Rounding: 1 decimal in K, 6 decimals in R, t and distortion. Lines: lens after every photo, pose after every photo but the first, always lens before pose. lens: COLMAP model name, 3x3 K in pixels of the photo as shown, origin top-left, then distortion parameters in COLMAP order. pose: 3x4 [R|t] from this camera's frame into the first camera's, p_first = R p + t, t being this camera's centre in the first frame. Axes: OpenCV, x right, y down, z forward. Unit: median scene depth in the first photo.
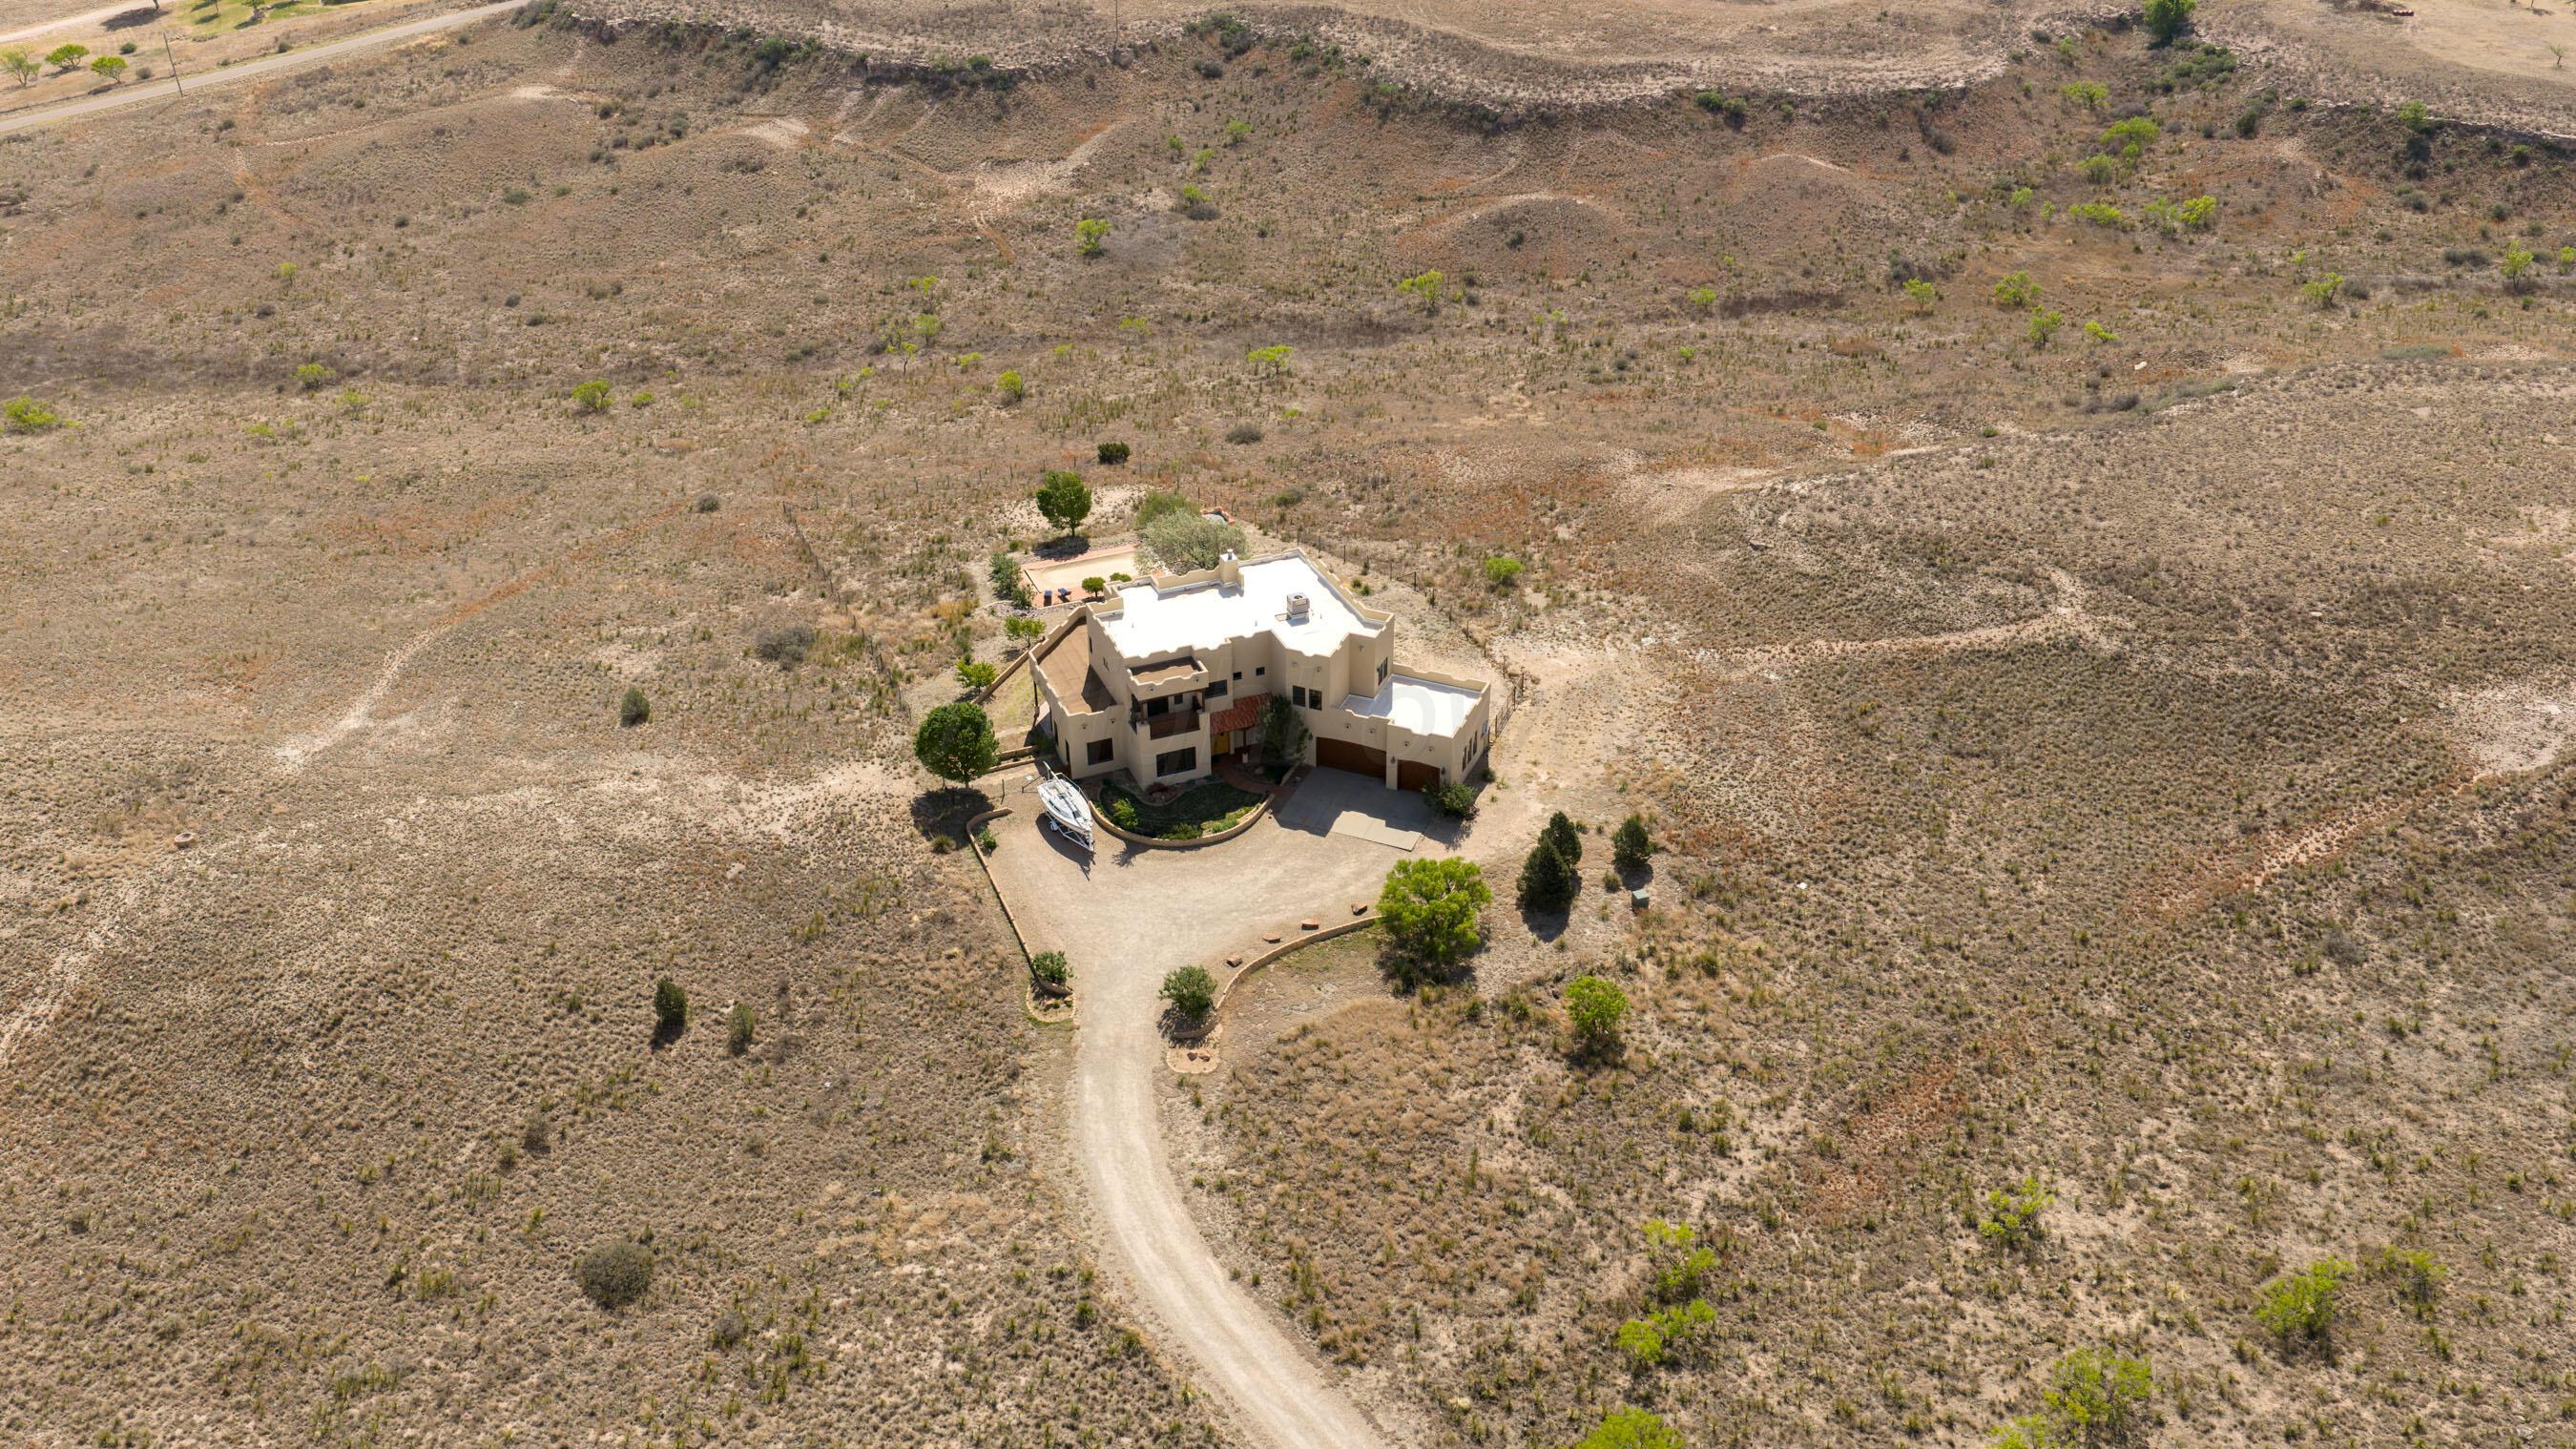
lens RADIAL K [[2132.6, 0, 1288.0], [0, 2132.6, 724.5], [0, 0, 1]] dist [0.040271, -0.072065]
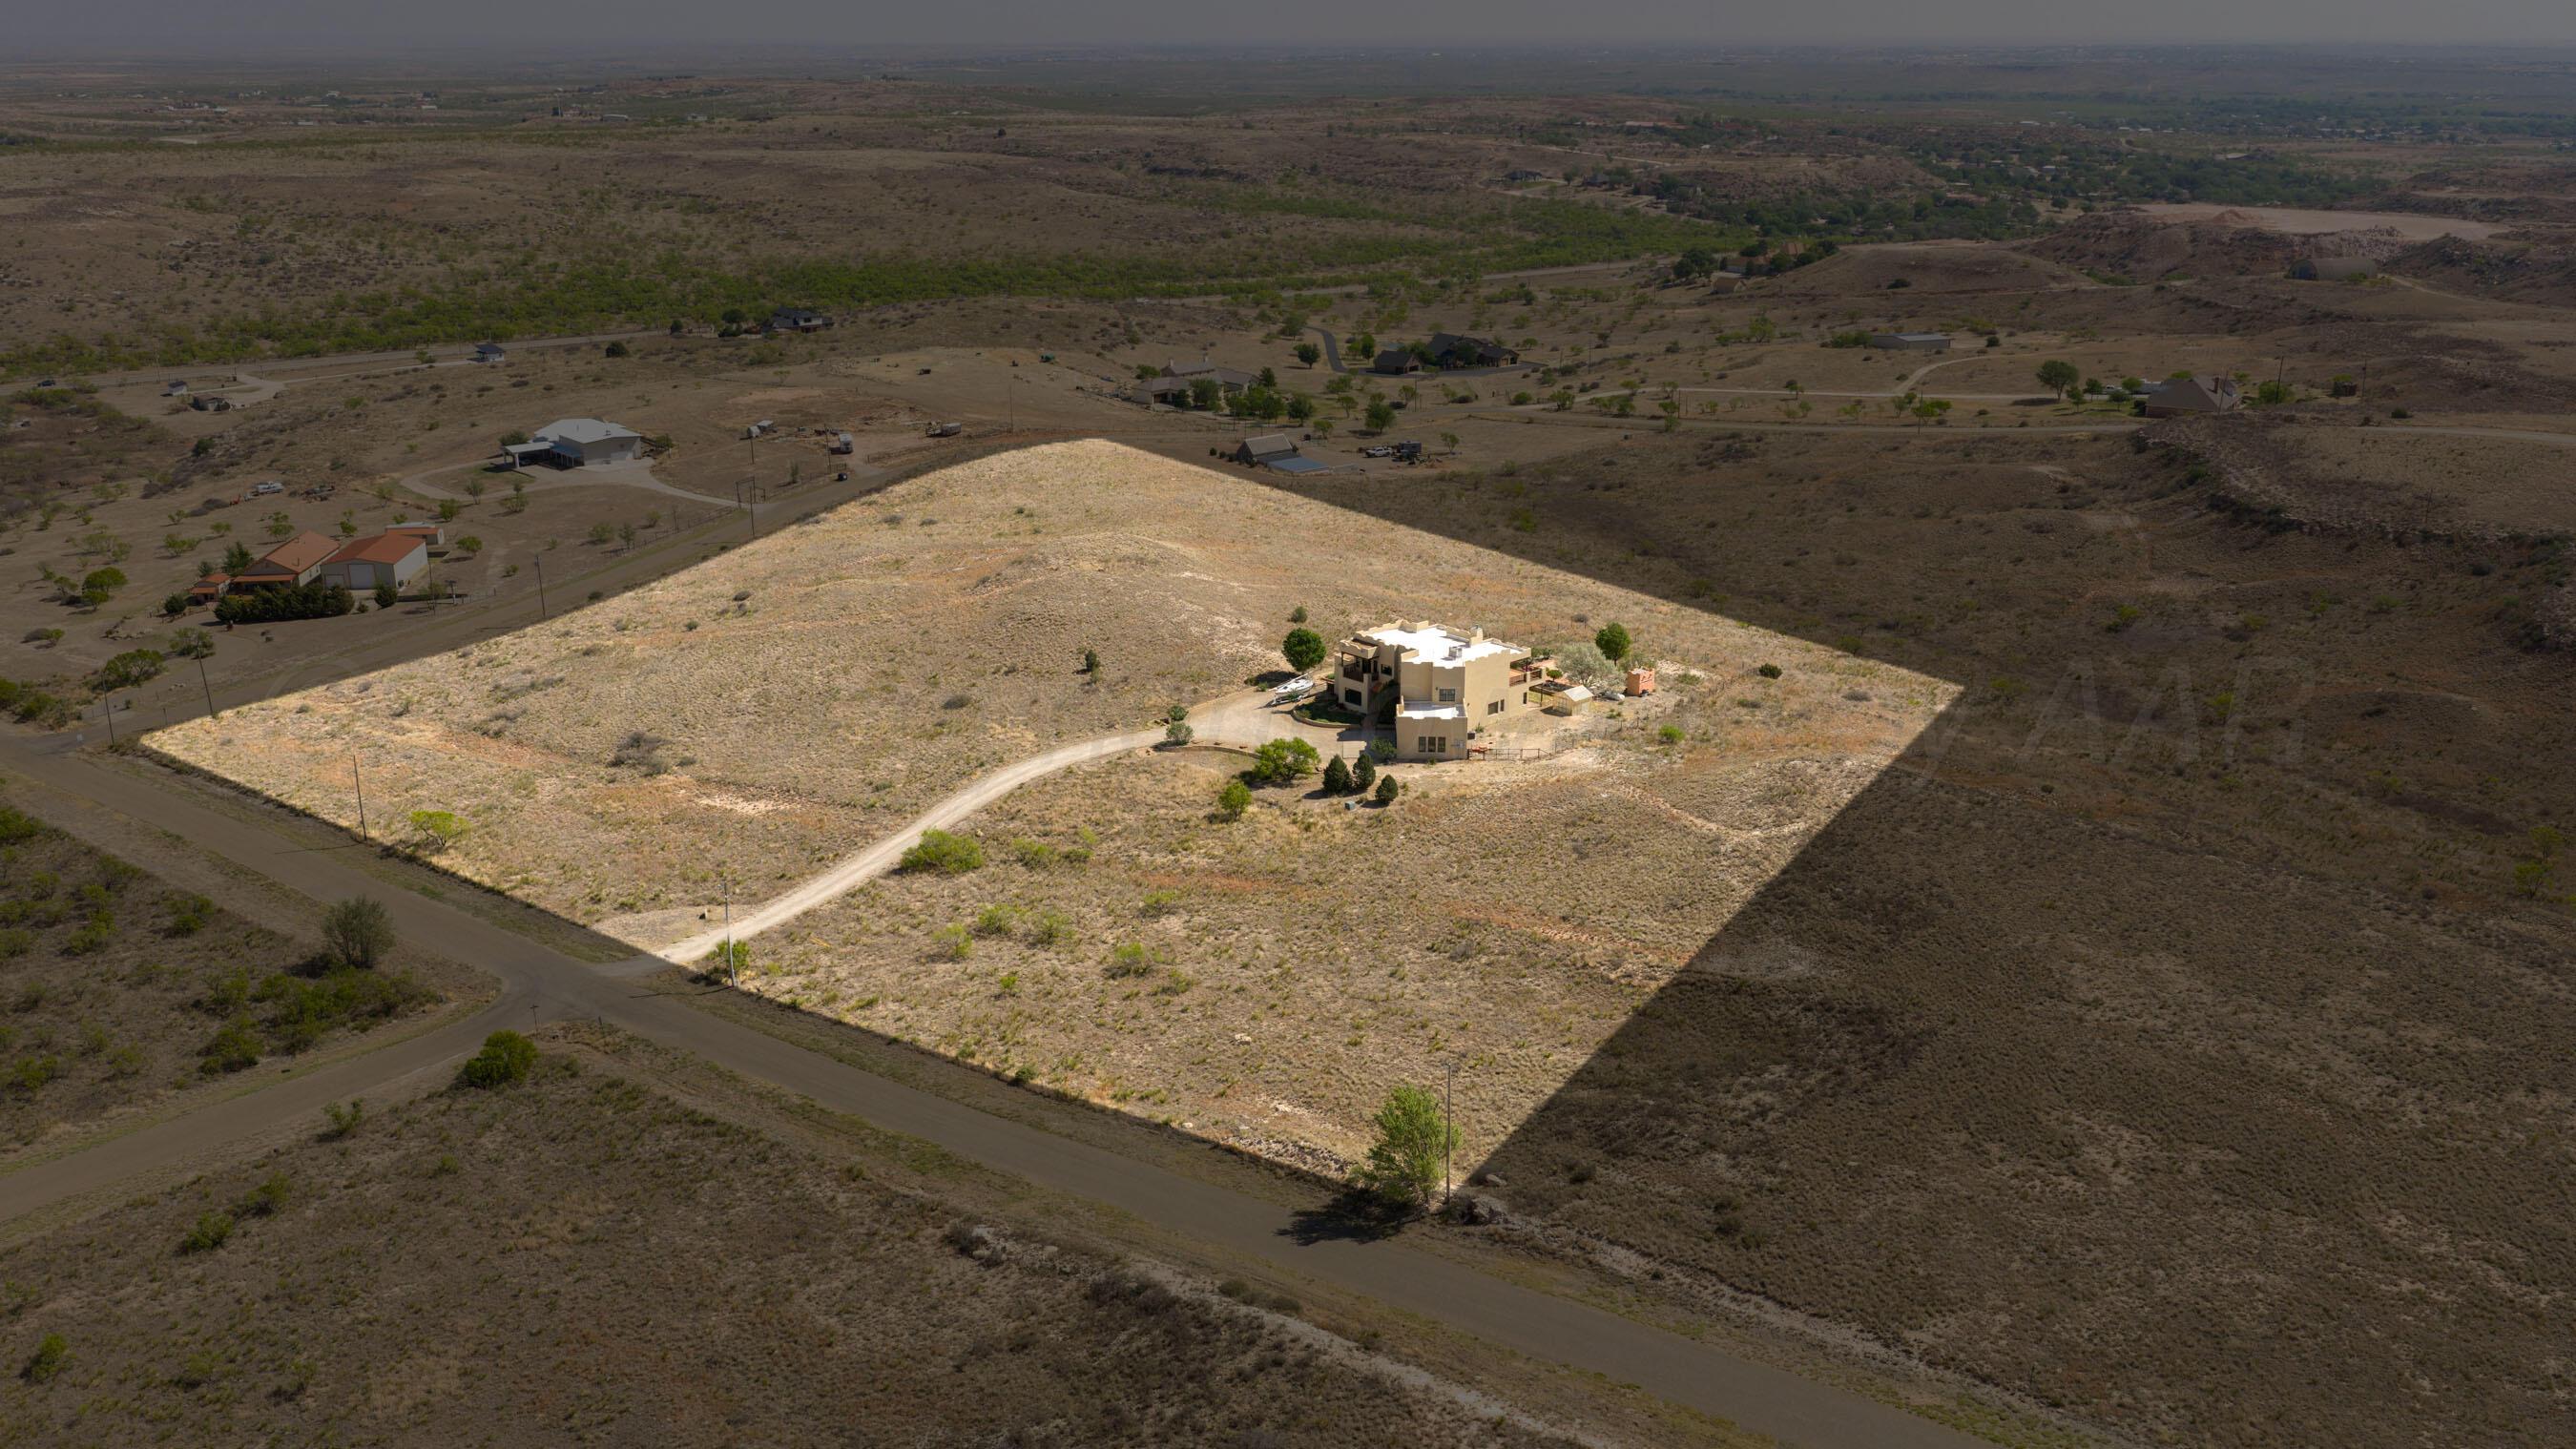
lens RADIAL K [[2117.2, 0, 1287.7], [0, 2117.2, 733.1], [0, 0, 1]] dist [0.028970, -0.071631]
pose [[0.365308, 0.301439, -0.880730, 1.409151], [-0.483033, 0.870160, 0.097469, -0.096416], [0.795757, 0.389816, 0.463482, 0.125810]]
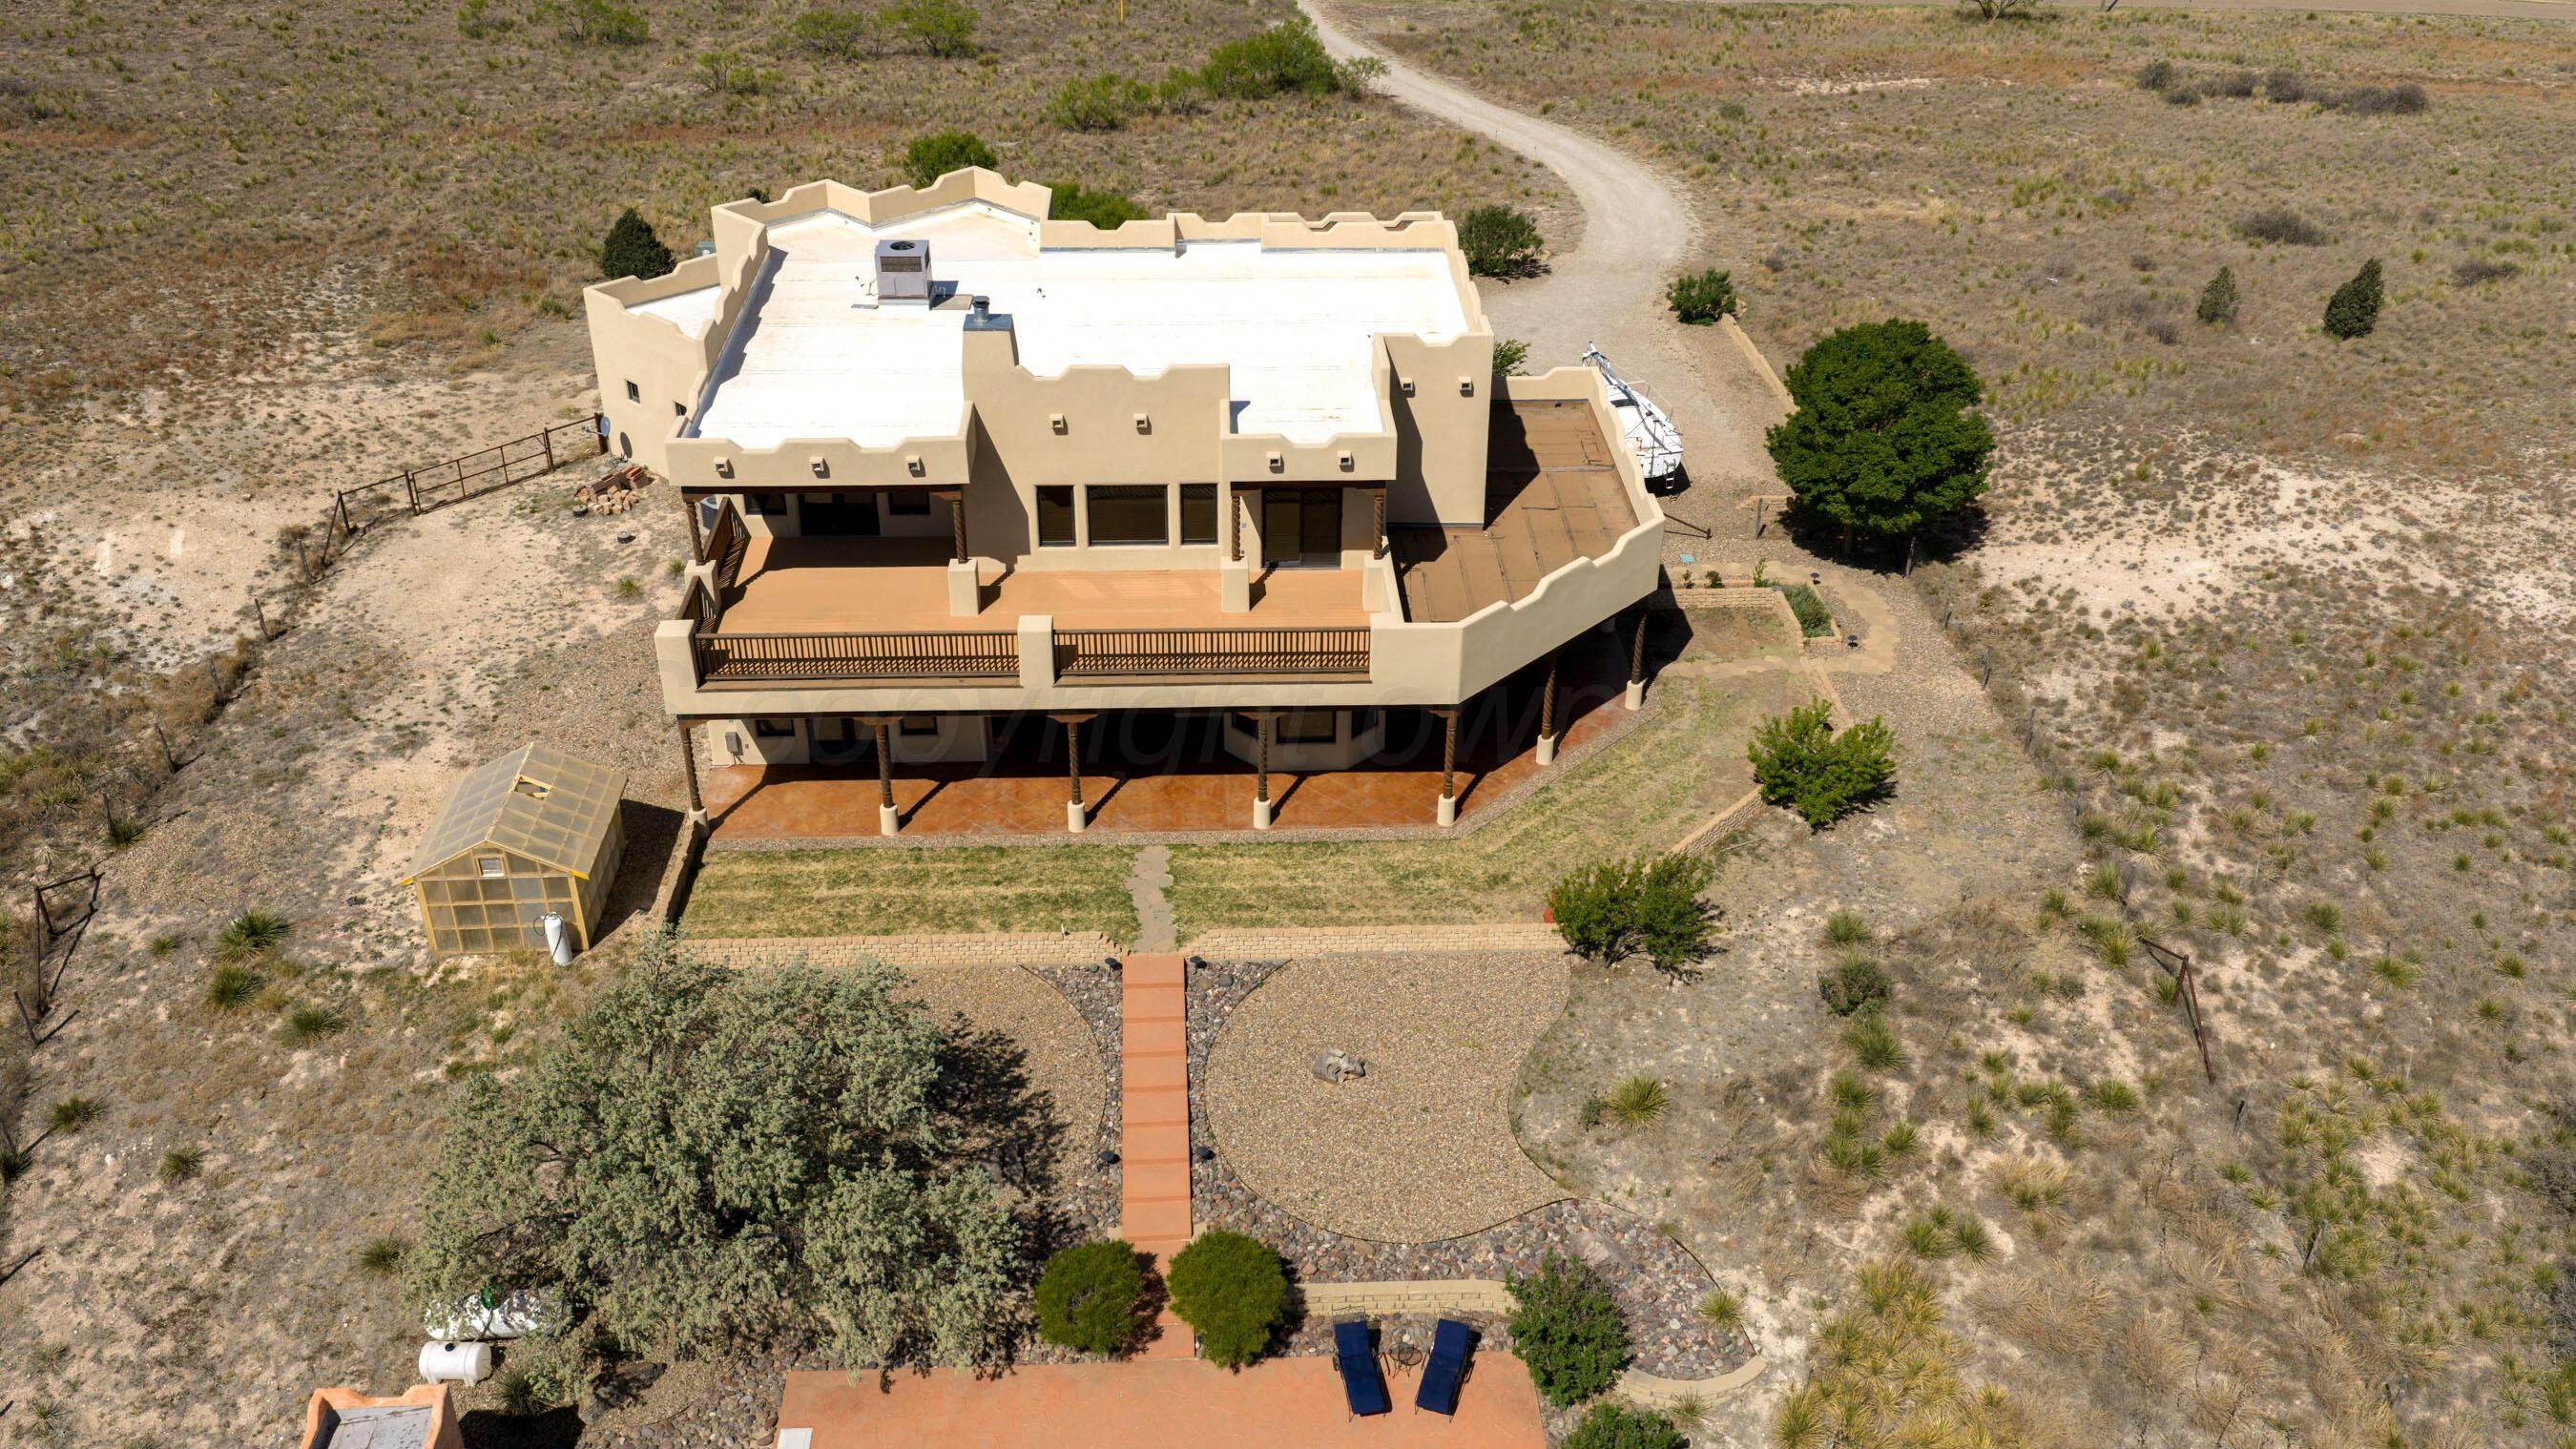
lens RADIAL K [[2173.6, 0, 1292.9], [0, 2173.6, 724.9], [0, 0, 1]] dist [0.018787, -0.042600]
pose [[-0.941599, -0.171866, 0.289575, -0.164003], [0.171782, 0.494471, 0.852050, -0.299218], [-0.289625, 0.852033, -0.436070, 1.150028]]
